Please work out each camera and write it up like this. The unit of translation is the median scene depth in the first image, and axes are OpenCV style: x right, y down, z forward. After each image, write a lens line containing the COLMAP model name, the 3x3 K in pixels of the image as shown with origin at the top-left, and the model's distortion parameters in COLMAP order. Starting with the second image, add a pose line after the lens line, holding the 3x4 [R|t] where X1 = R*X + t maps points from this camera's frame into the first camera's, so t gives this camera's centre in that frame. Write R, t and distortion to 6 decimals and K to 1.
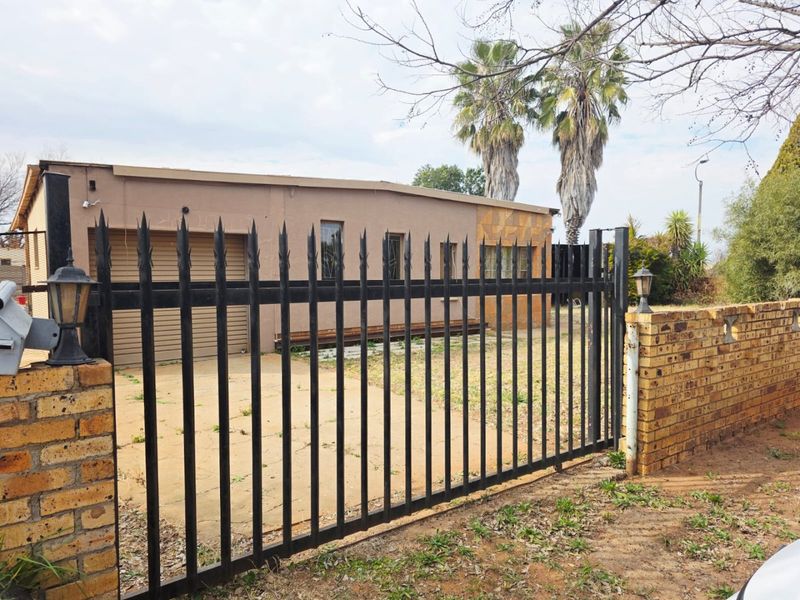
lens RADIAL K [[546.7, 0, 403.3], [0, 546.7, 296.2], [0, 0, 1]] dist [0.057737, 0.003496]
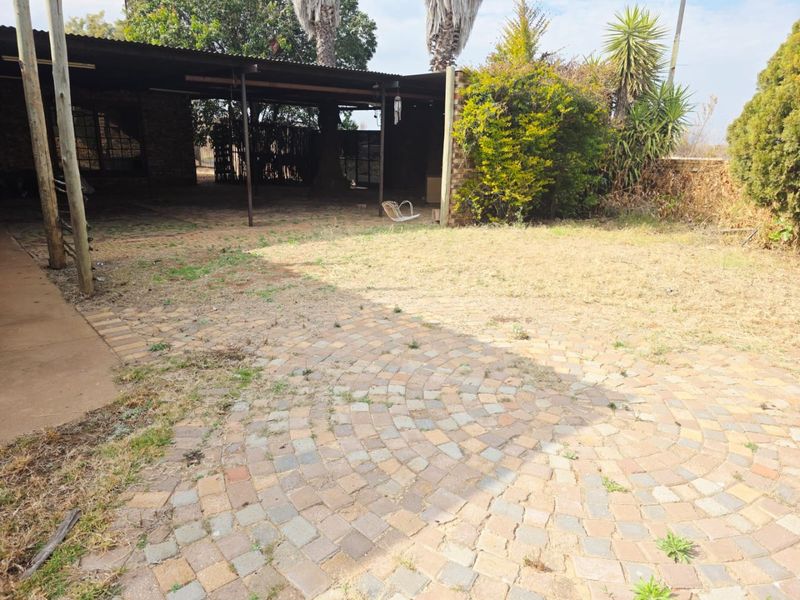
lens RADIAL K [[535.4, 0, 407.4], [0, 535.4, 295.6], [0, 0, 1]] dist [0.060033, -0.043481]
pose [[0.997138, 0.011774, 0.074681, 0.241456], [-0.028588, 0.973177, 0.228276, -0.017950], [-0.069990, -0.229758, 0.970728, 0.459825]]
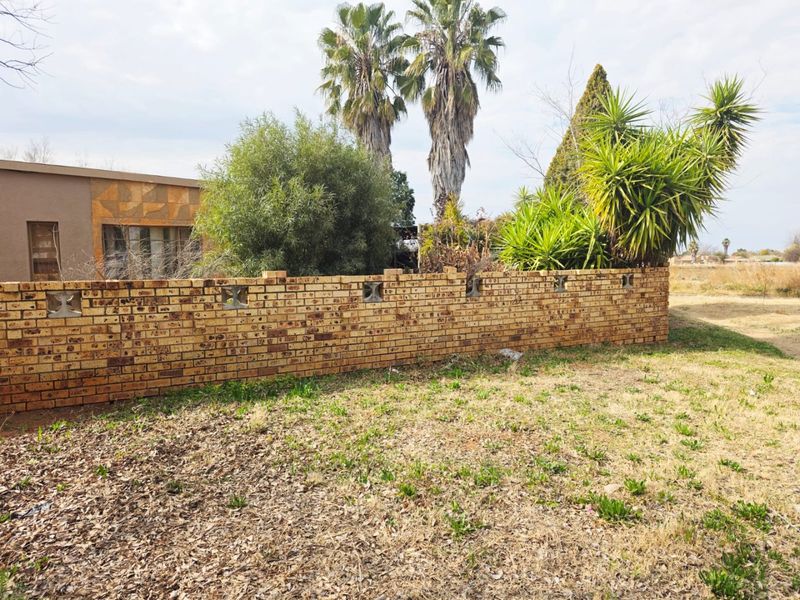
lens RADIAL K [[535.4, 0, 393.8], [0, 535.4, 294.7], [0, 0, 1]] dist [0.060033, -0.043481]
pose [[0.988671, 0.004070, -0.150044, 0.364920], [-0.000896, 0.999775, 0.021212, 0.000723], [0.150097, -0.020837, 0.988452, 0.099853]]
